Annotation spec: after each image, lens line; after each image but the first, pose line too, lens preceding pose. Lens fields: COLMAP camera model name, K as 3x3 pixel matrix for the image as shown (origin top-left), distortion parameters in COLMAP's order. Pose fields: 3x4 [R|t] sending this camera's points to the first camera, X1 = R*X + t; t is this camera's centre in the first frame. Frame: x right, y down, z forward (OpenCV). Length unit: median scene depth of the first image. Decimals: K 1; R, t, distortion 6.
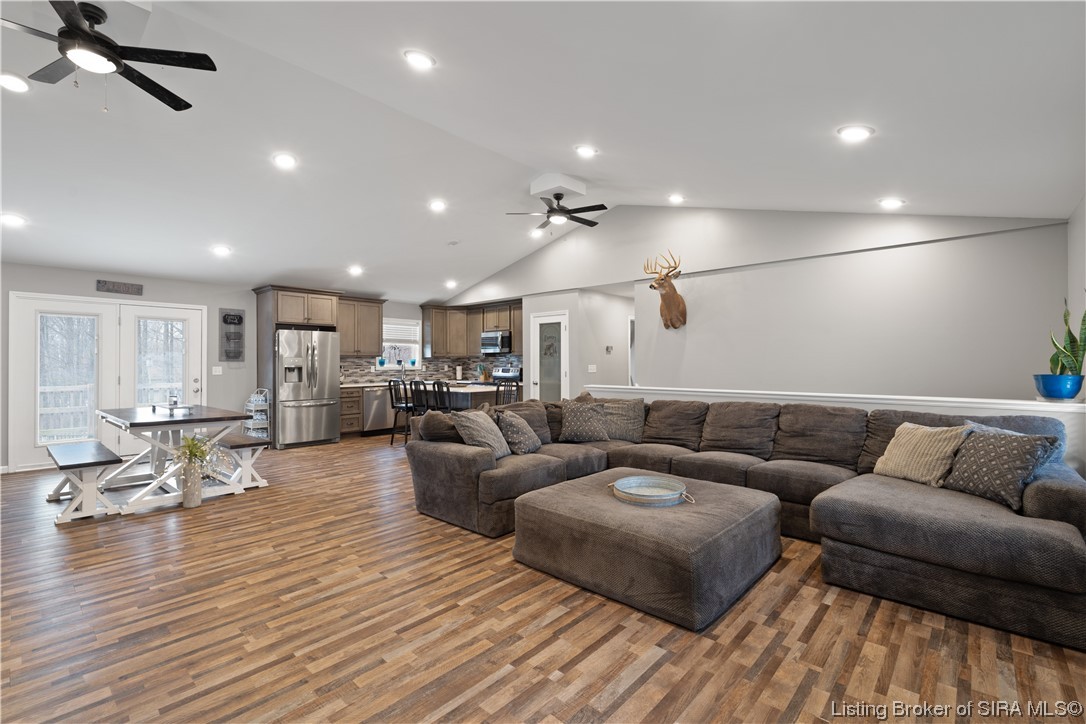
lens RADIAL K [[479.8, 0, 549.1], [0, 479.8, 363.9], [0, 0, 1]] dist [-0.004857, -0.000184]
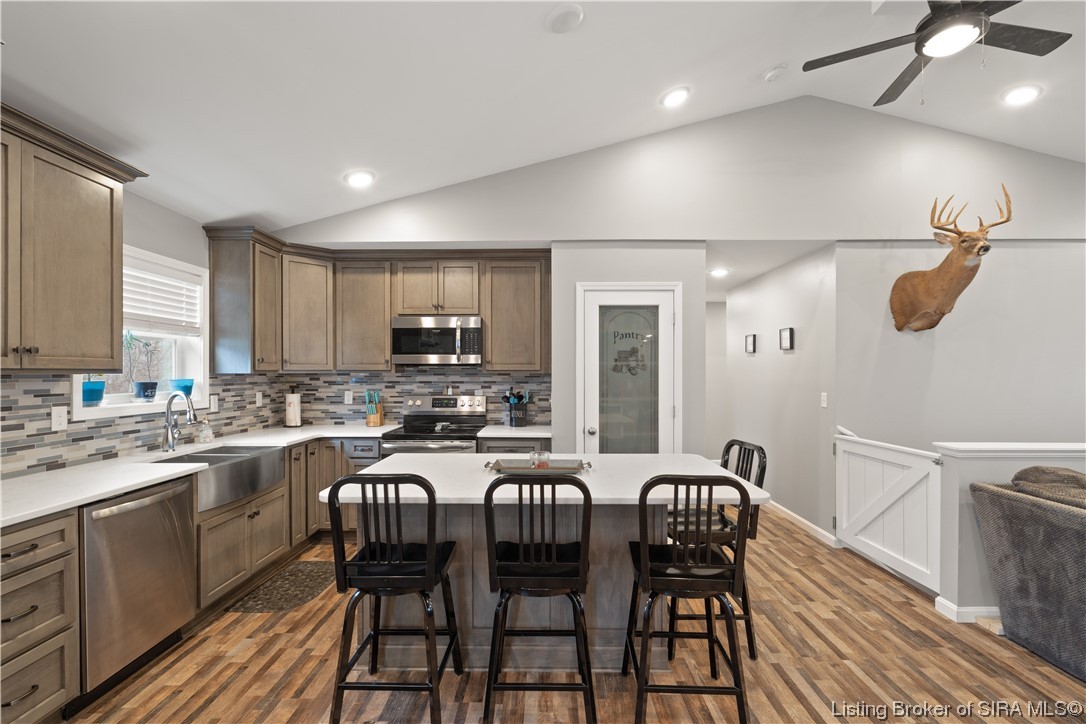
lens RADIAL K [[479.8, 0, 541.3], [0, 479.8, 374.6], [0, 0, 1]] dist [-0.004857, -0.000184]
pose [[0.754926, 0.000494, 0.655810, -0.488895], [-0.002096, 0.999996, 0.001659, -0.021569], [-0.655807, -0.002627, 0.754924, 0.893323]]
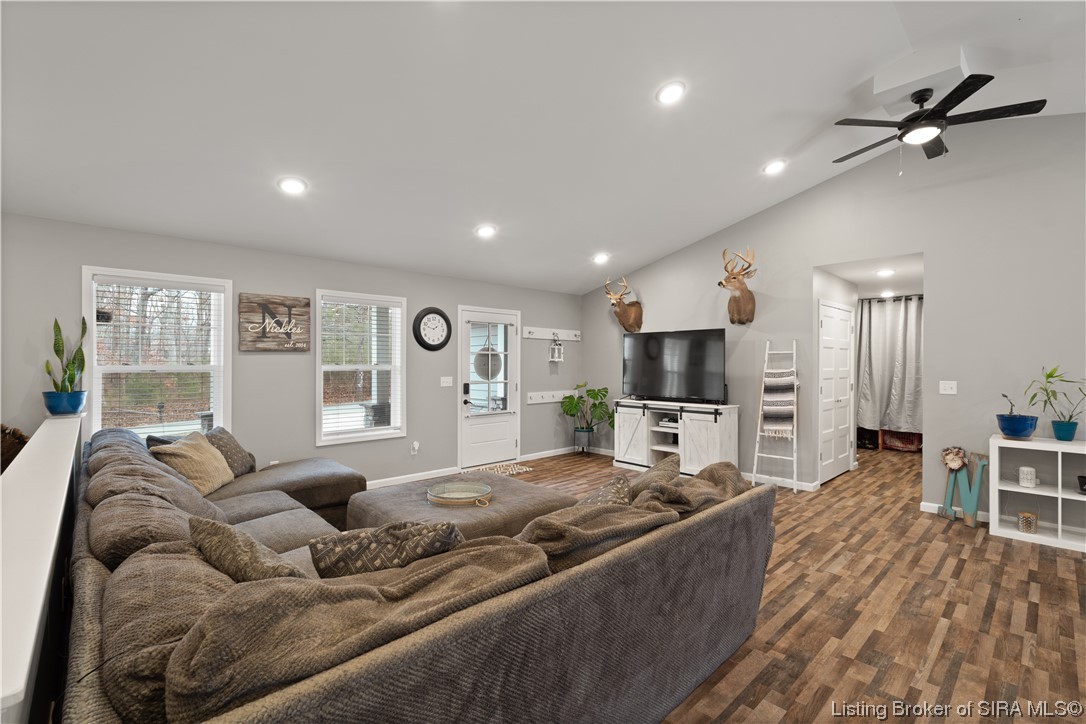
lens RADIAL K [[479.8, 0, 543.6], [0, 479.8, 365.8], [0, 0, 1]] dist [-0.004857, -0.000184]
pose [[-0.996036, 0.001462, 0.088935, -0.042942], [0.002035, 0.999978, 0.006350, -0.021227], [-0.088923, 0.006506, -0.996017, 1.055211]]
